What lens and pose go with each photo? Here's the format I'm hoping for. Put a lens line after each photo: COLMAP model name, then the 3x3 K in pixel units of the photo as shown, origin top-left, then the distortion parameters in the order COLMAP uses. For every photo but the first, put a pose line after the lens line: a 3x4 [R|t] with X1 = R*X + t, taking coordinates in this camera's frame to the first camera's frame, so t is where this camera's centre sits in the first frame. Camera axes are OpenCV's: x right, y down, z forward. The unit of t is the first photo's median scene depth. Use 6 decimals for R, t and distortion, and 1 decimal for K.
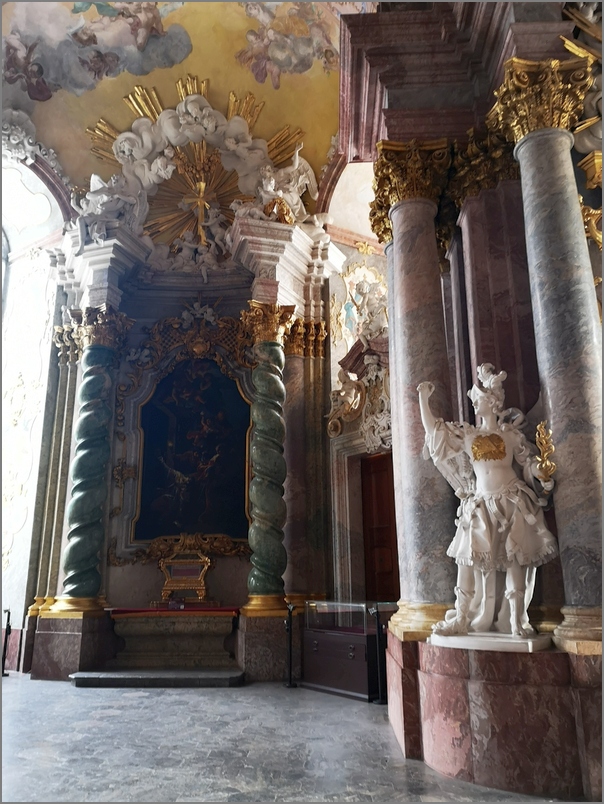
lens RADIAL K [[642.5, 0, 305.8], [0, 642.5, 398.8], [0, 0, 1]] dist [0.033745, -0.061730]
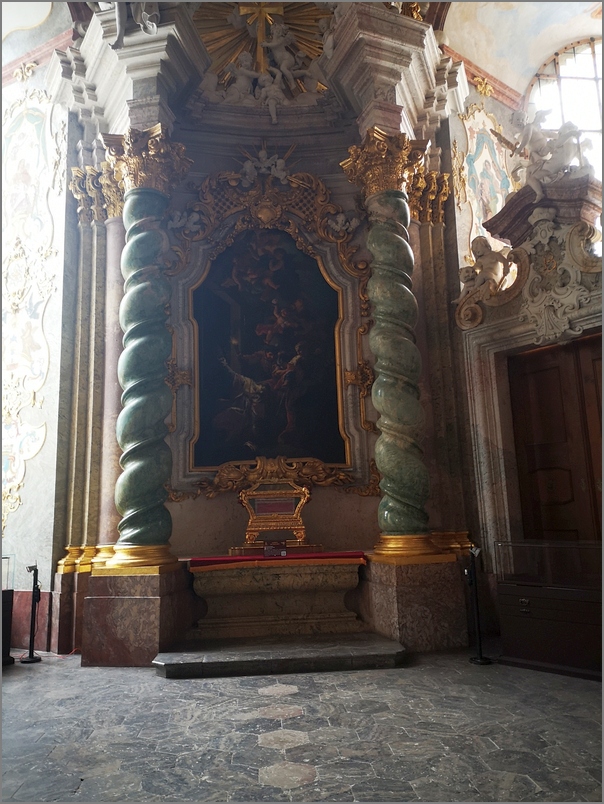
lens RADIAL K [[605.5, 0, 296.2], [0, 605.5, 406.5], [0, 0, 1]] dist [0.060927, -0.068831]
pose [[0.993197, -0.002517, 0.116422, -0.240517], [-0.008228, 0.995751, 0.091718, 0.087482], [-0.116158, -0.092052, 0.988956, 0.311775]]
